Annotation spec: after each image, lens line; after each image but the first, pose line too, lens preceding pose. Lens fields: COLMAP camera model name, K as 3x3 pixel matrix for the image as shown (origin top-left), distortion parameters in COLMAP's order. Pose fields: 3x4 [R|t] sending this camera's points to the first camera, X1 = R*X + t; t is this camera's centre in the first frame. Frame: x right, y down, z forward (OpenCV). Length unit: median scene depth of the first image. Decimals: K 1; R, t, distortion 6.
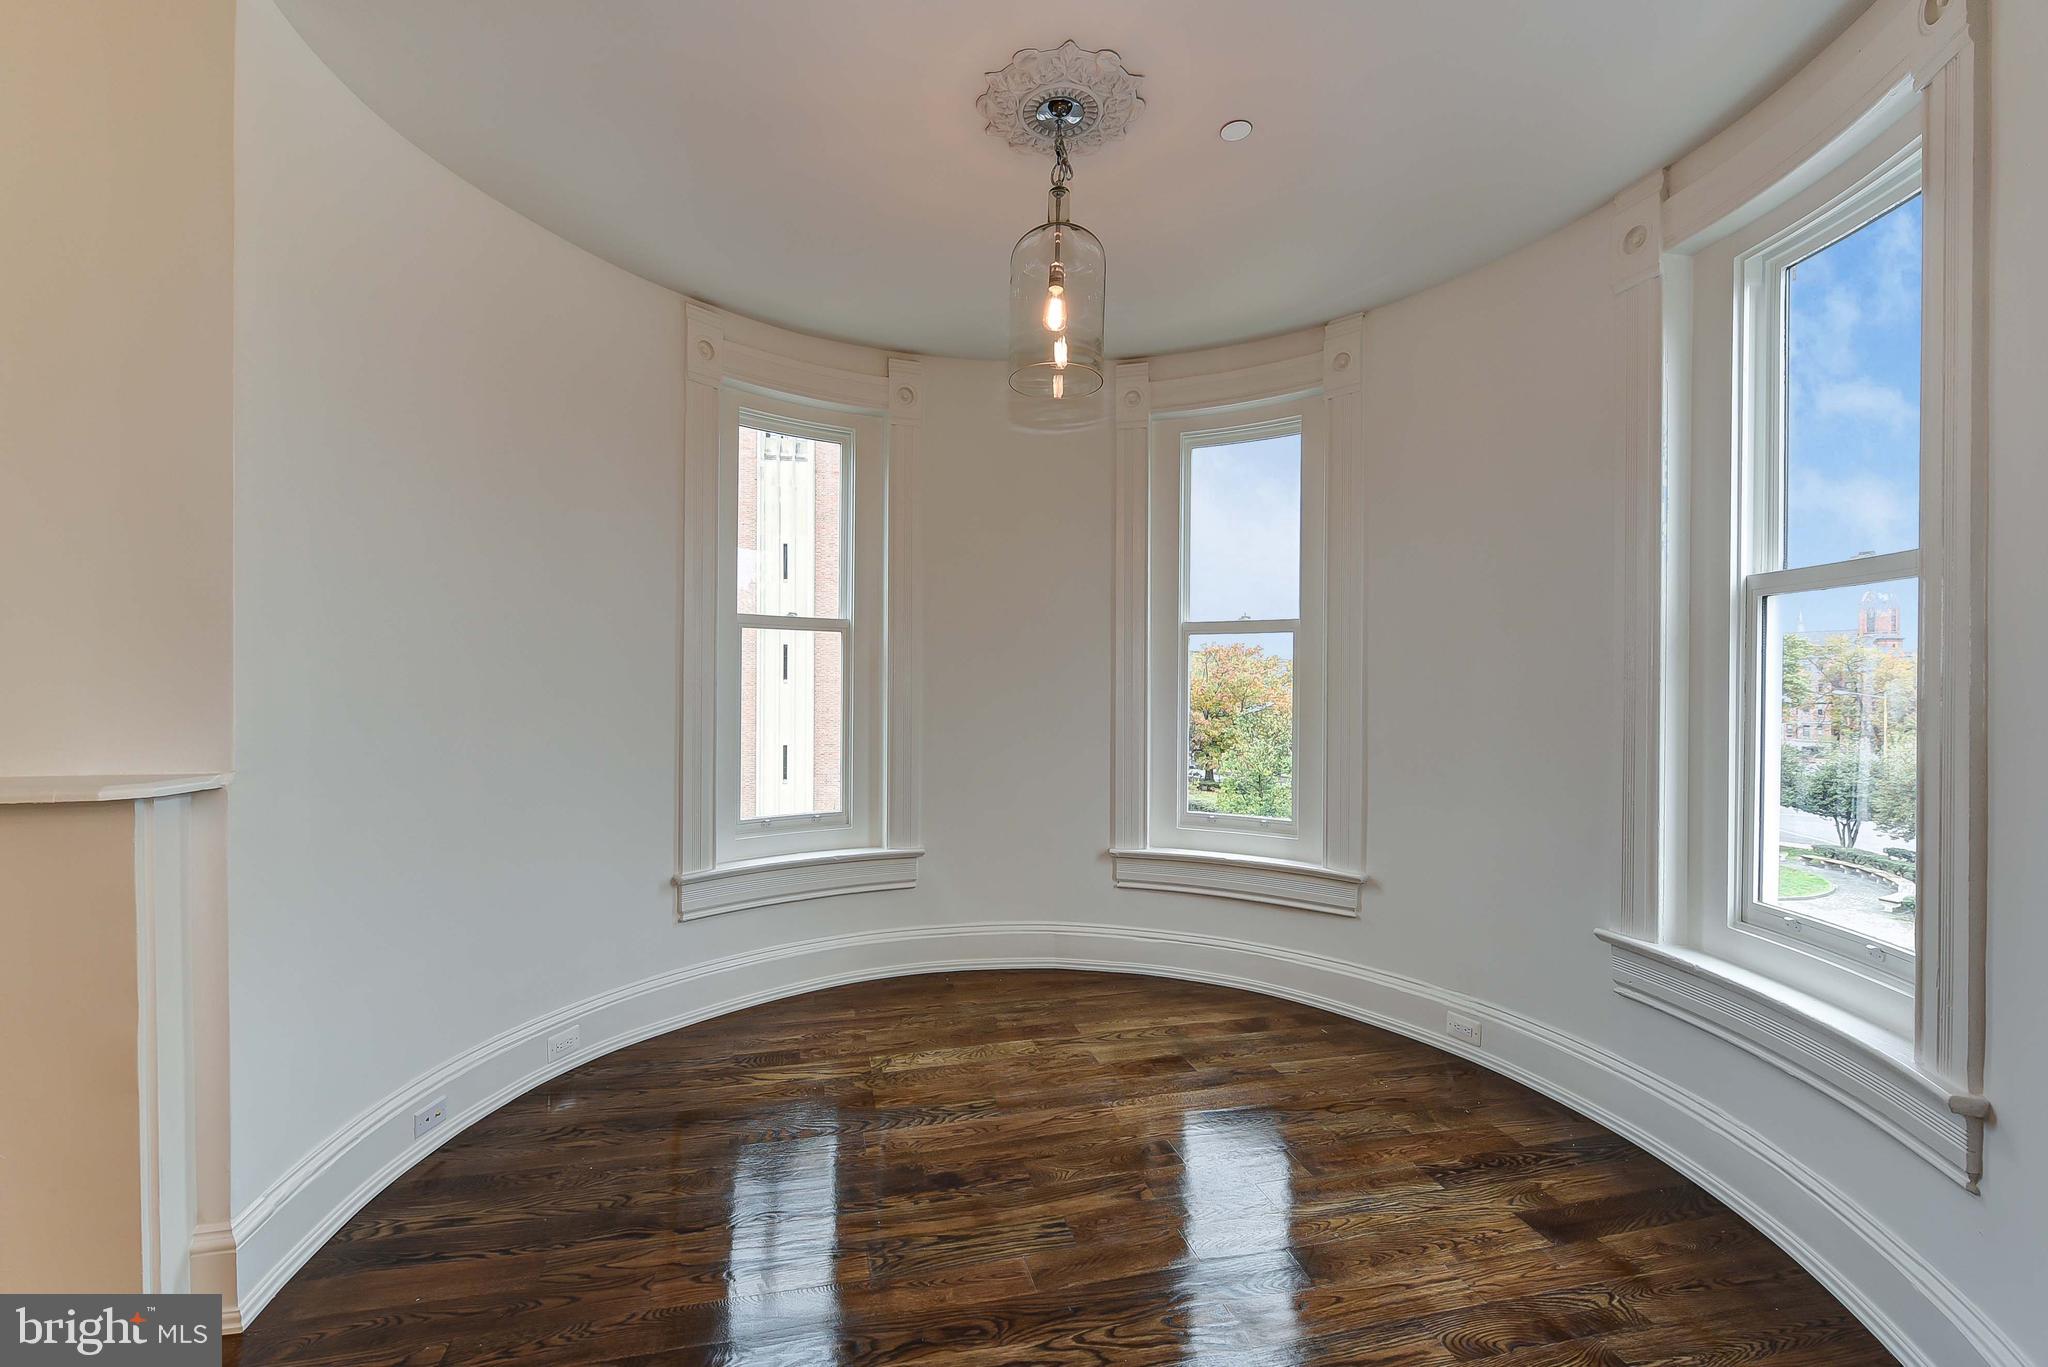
lens RADIAL K [[842.3, 0, 1013.2], [0, 842.3, 688.5], [0, 0, 1]] dist [0.001268, -0.001354]
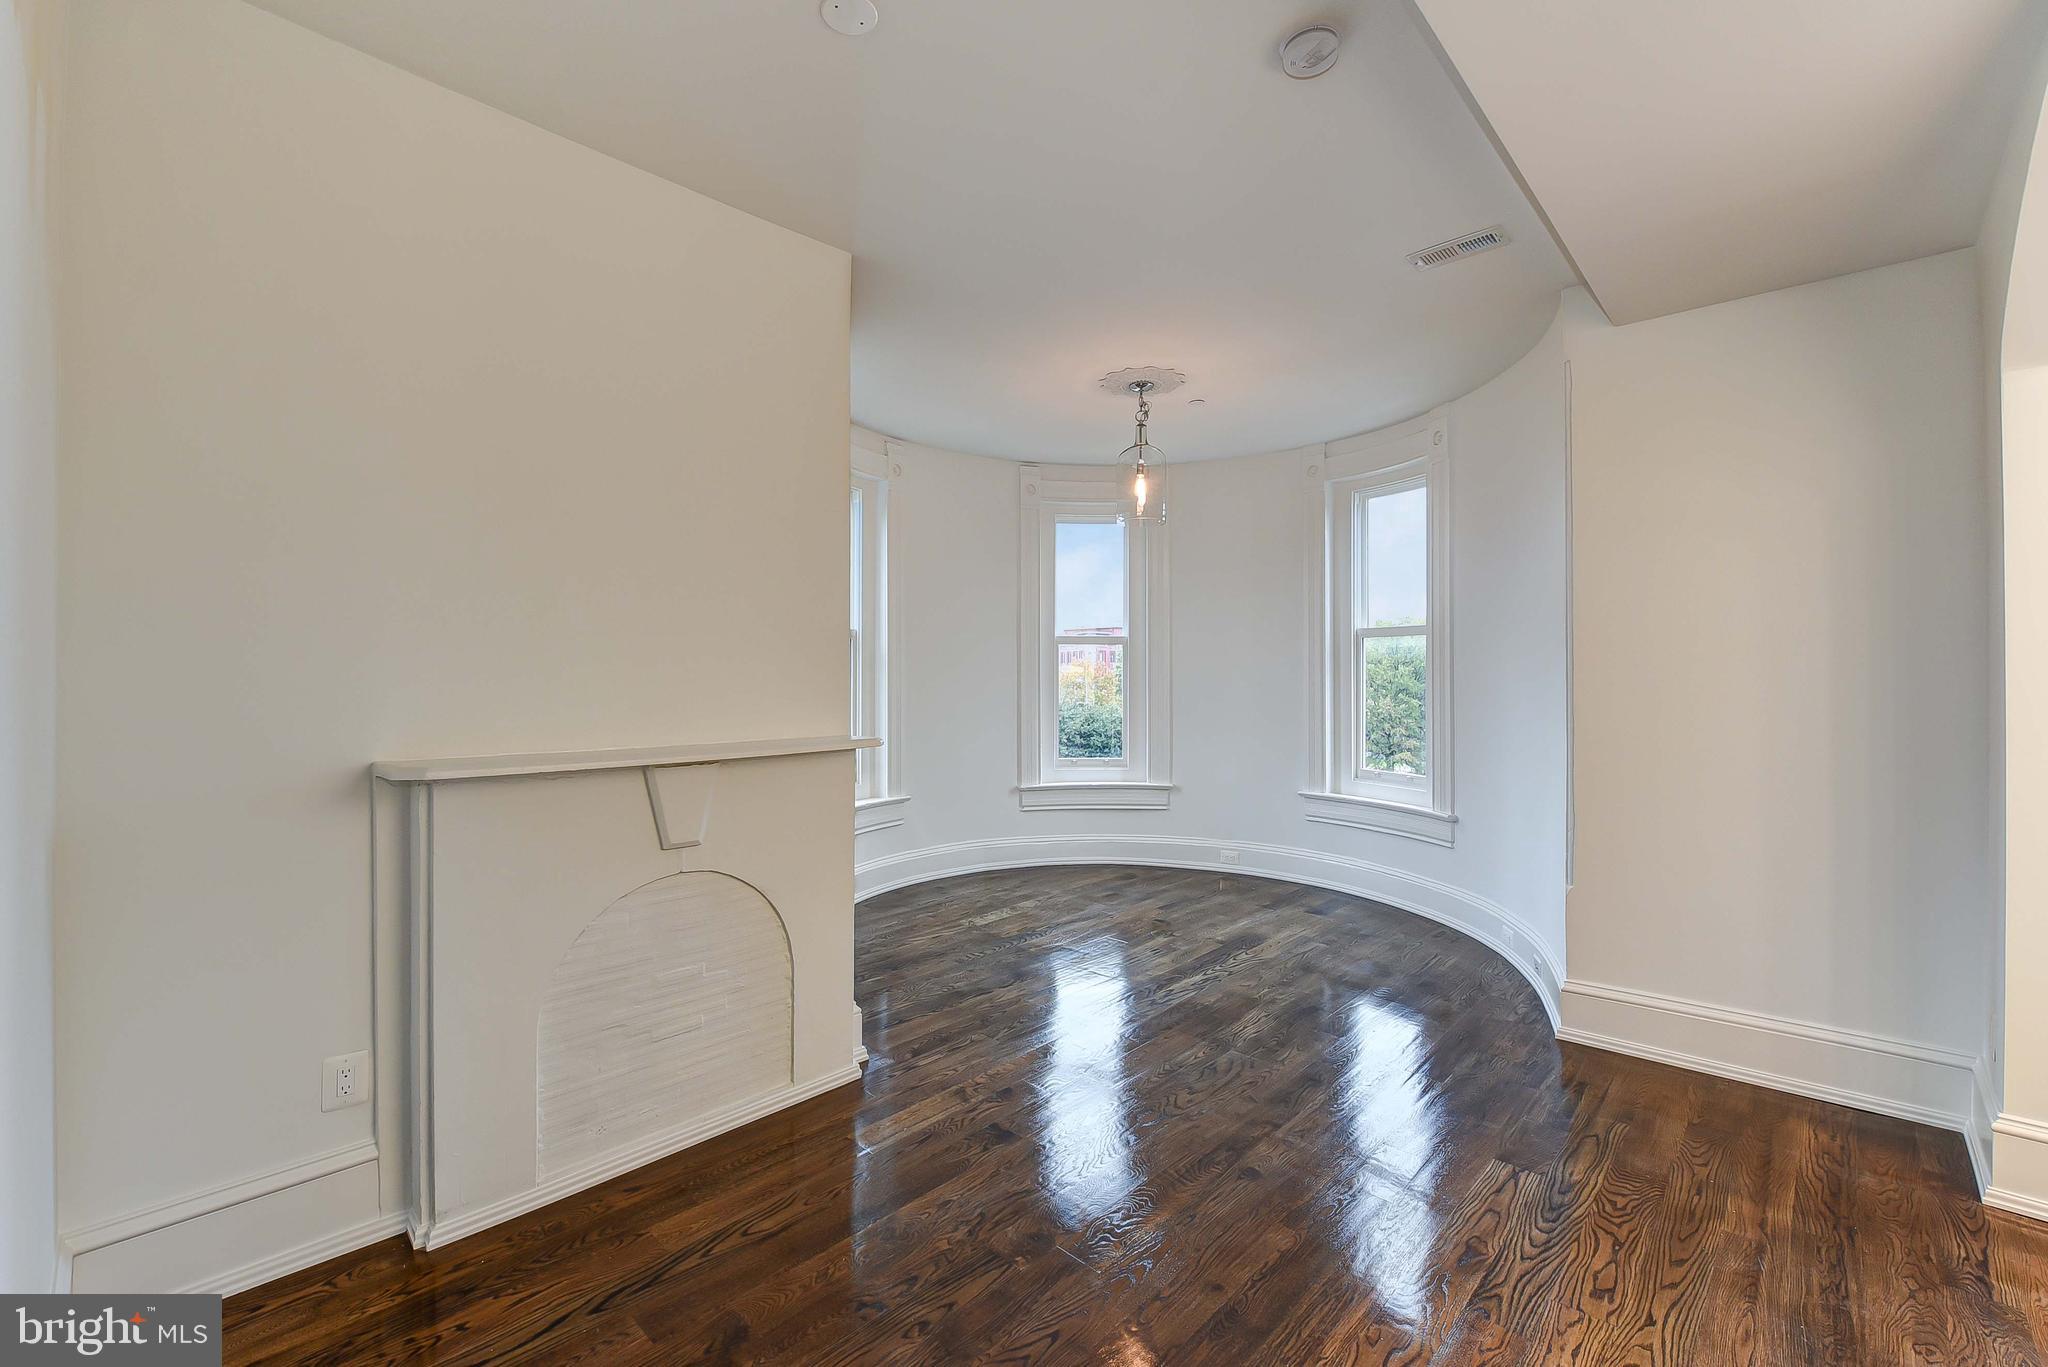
lens RADIAL K [[842.3, 0, 1024.4], [0, 842.3, 674.2], [0, 0, 1]] dist [0.001268, -0.001354]
pose [[0.845355, -0.008835, 0.534131, -0.951837], [0.009413, 0.999954, 0.001641, -0.016162], [-0.534122, 0.003640, 0.845400, -0.391010]]
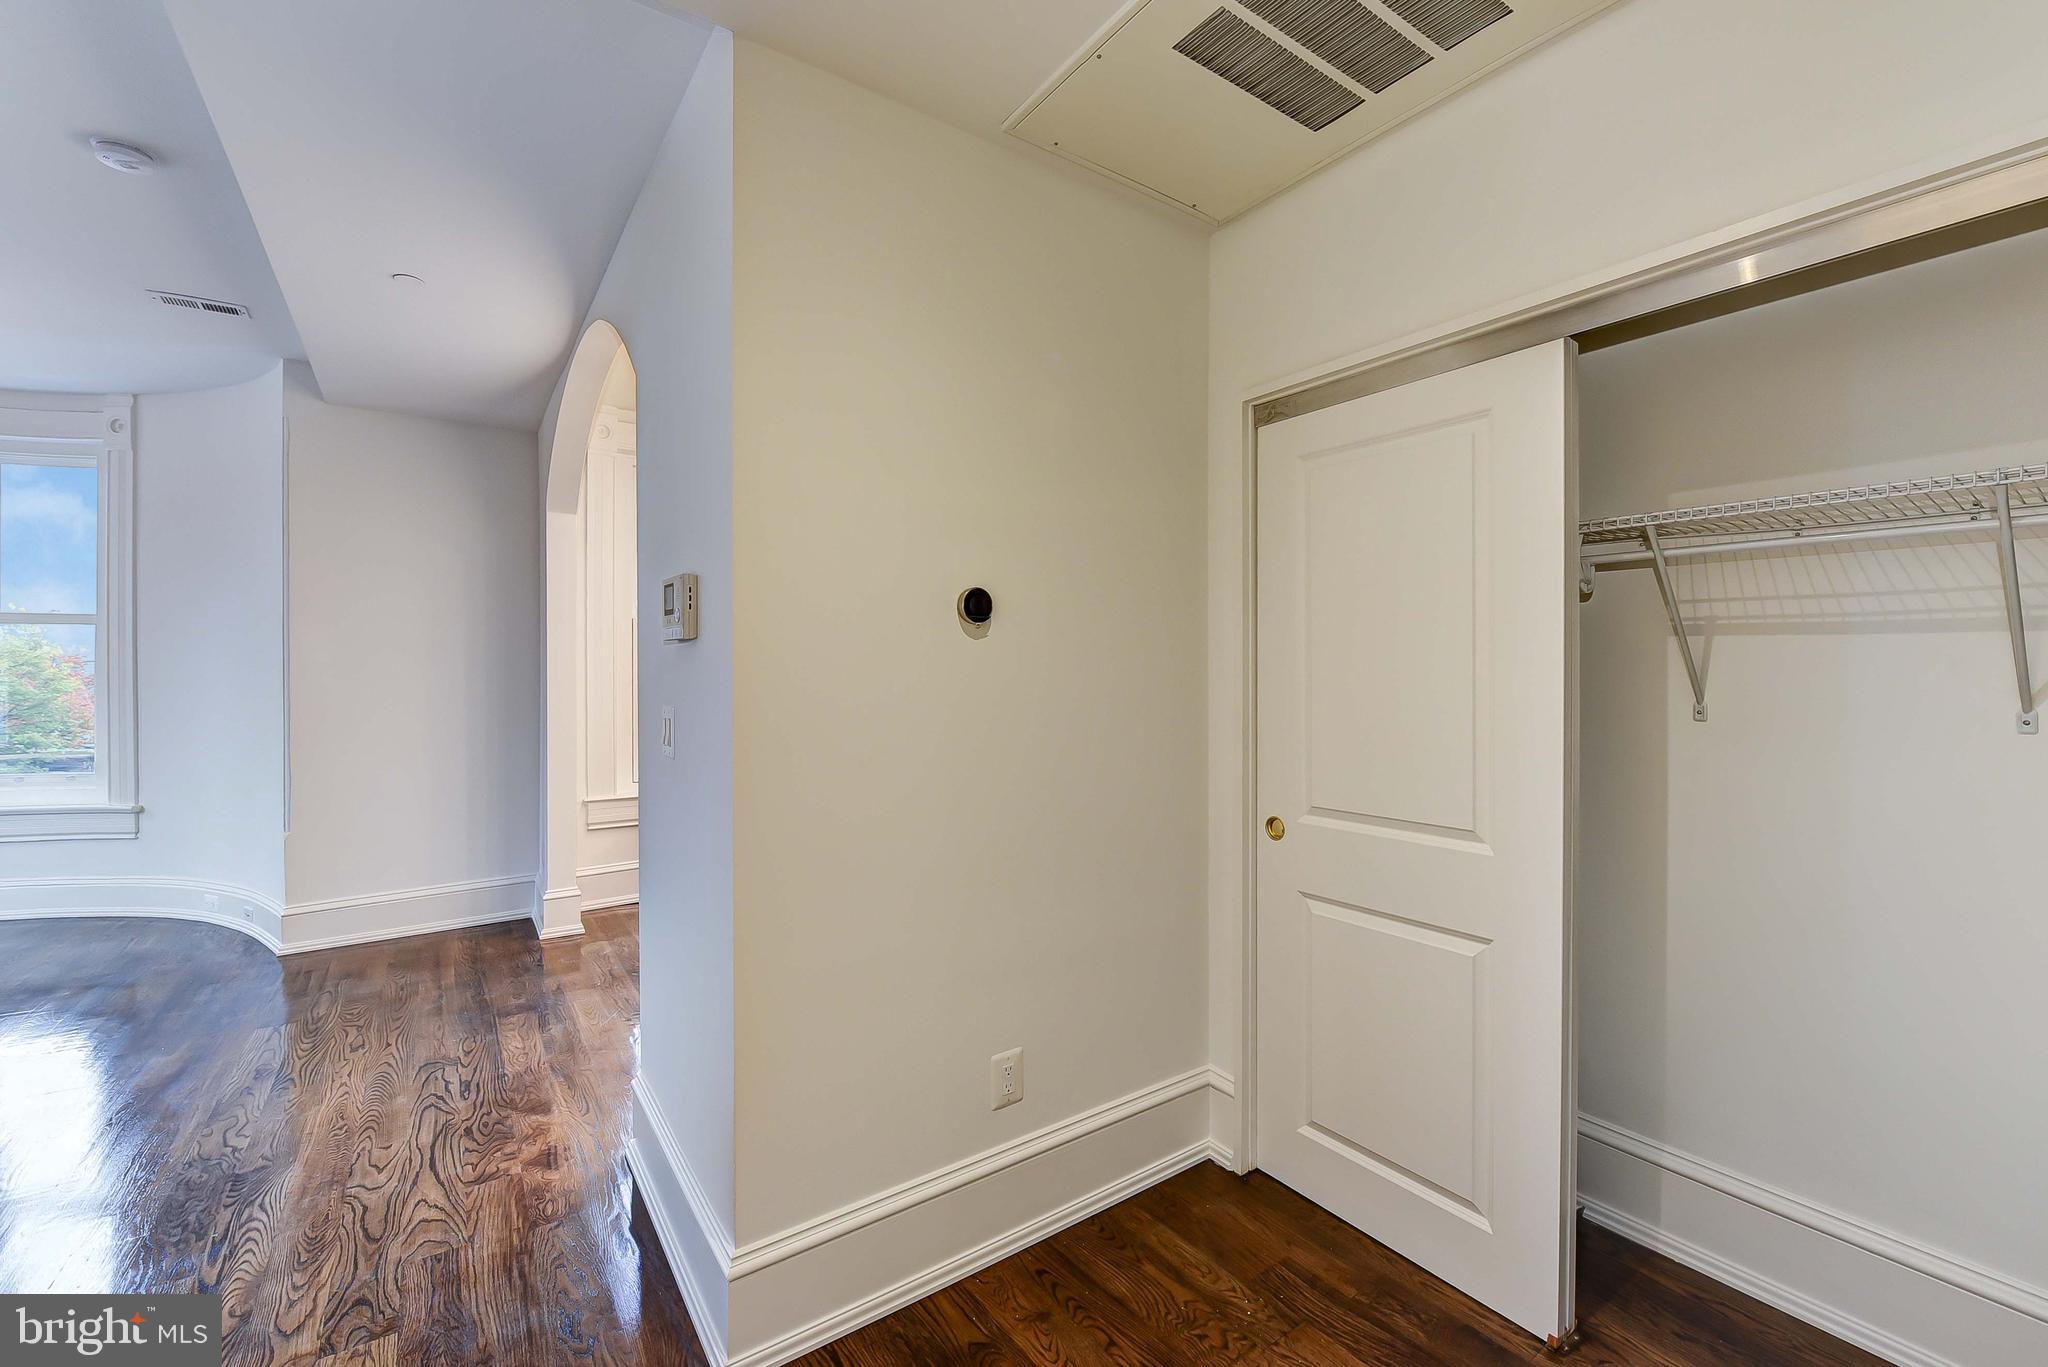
lens RADIAL K [[842.3, 0, 1028.7], [0, 842.3, 674.3], [0, 0, 1]] dist [0.001268, -0.001354]
pose [[-0.358641, -0.015593, 0.933345, -1.539174], [0.003222, 0.999834, 0.017942, -0.012161], [-0.933470, 0.009442, -0.358531, -0.492216]]
